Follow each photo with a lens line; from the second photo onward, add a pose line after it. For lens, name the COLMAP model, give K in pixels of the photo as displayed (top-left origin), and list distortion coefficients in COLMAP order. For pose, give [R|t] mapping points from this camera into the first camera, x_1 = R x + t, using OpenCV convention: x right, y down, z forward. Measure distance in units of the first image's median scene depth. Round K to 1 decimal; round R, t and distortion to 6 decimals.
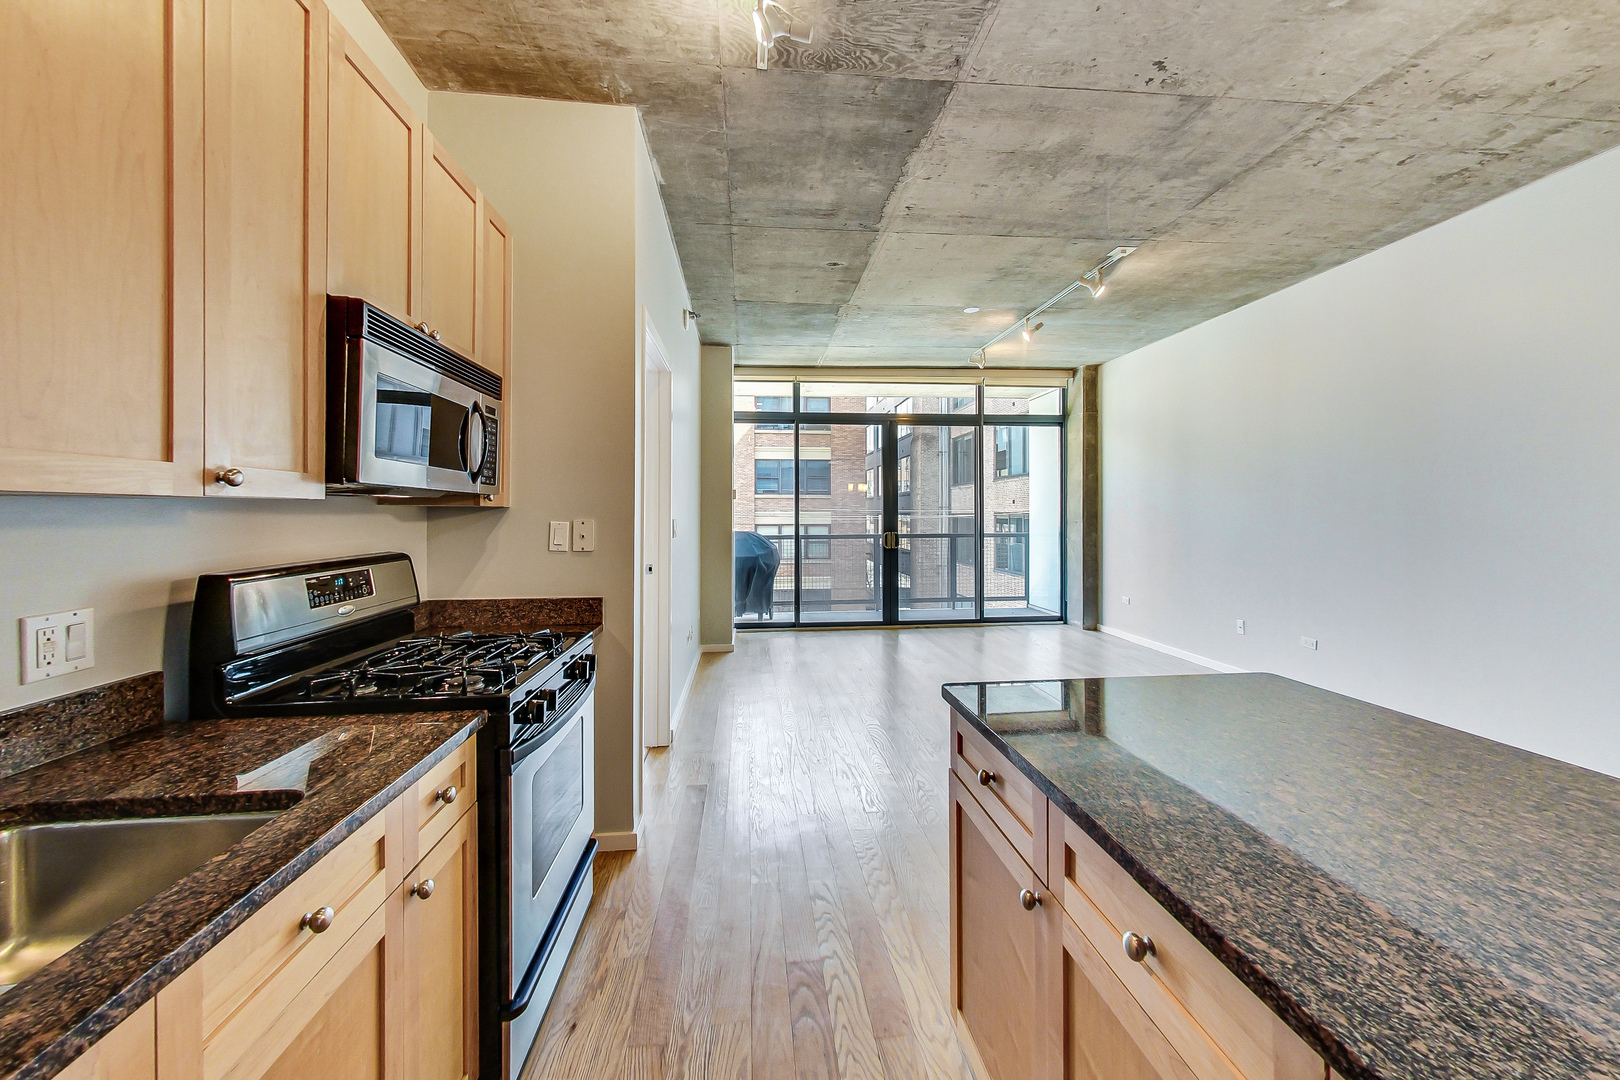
lens RADIAL K [[637.6, 0, 810.4], [0, 637.6, 519.1], [0, 0, 1]] dist [0.005701, -0.000969]
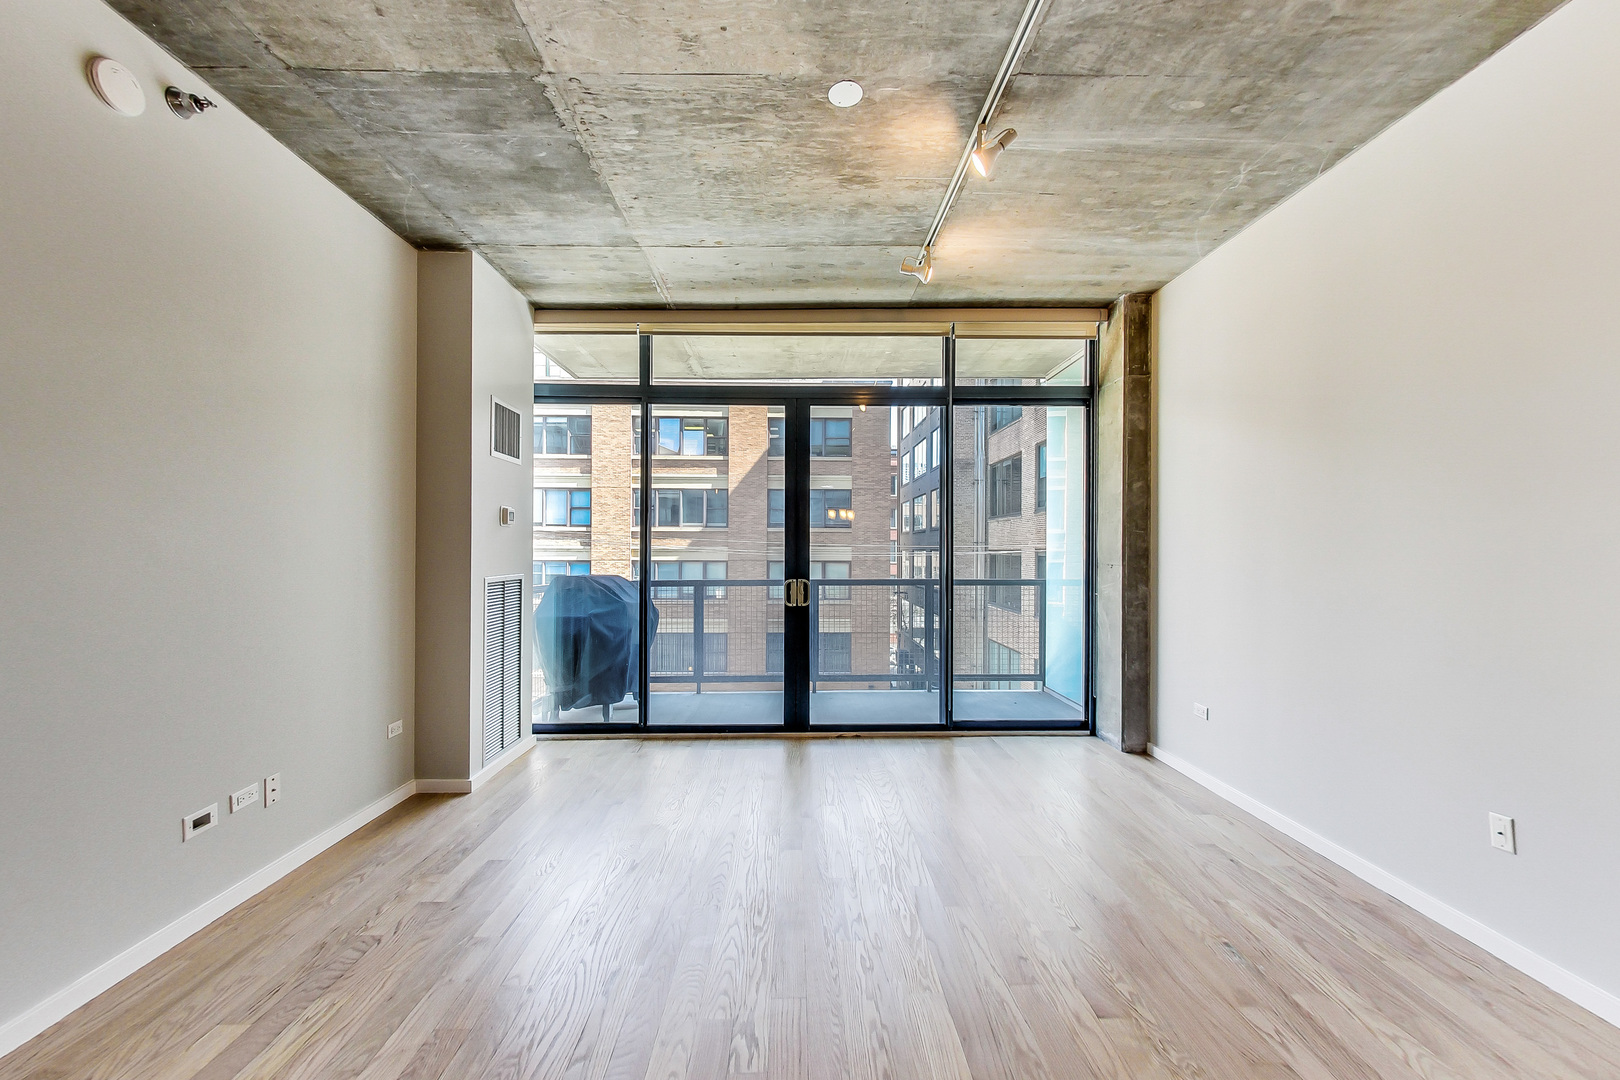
lens RADIAL K [[637.6, 0, 807.0], [0, 637.6, 553.2], [0, 0, 1]] dist [0.005701, -0.000969]
pose [[0.996307, 0.005589, -0.085677, 0.191553], [-0.005768, 0.999982, -0.001838, -0.003593], [0.085665, 0.002326, 0.996321, 0.398888]]
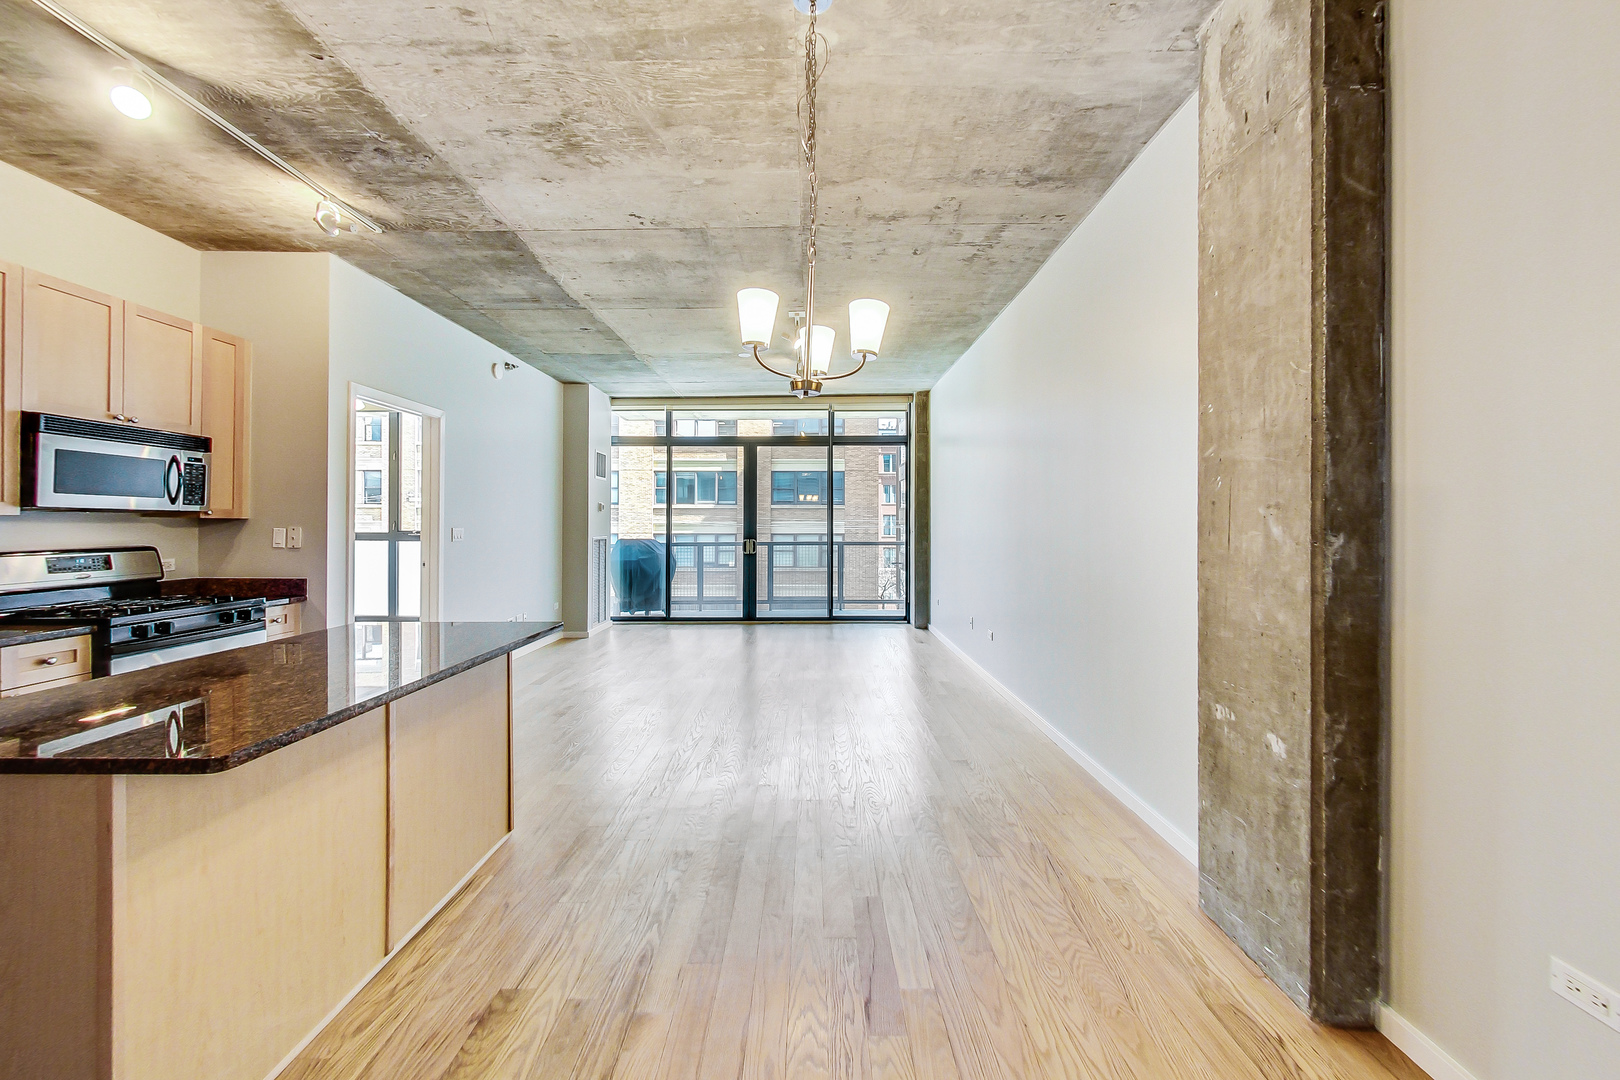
lens RADIAL K [[637.6, 0, 802.3], [0, 637.6, 528.5], [0, 0, 1]] dist [0.005701, -0.000969]
pose [[0.992808, 0.004565, -0.119631, 0.364563], [-0.004576, 0.999990, 0.000182, -0.000478], [0.119631, 0.000366, 0.992818, -0.130228]]
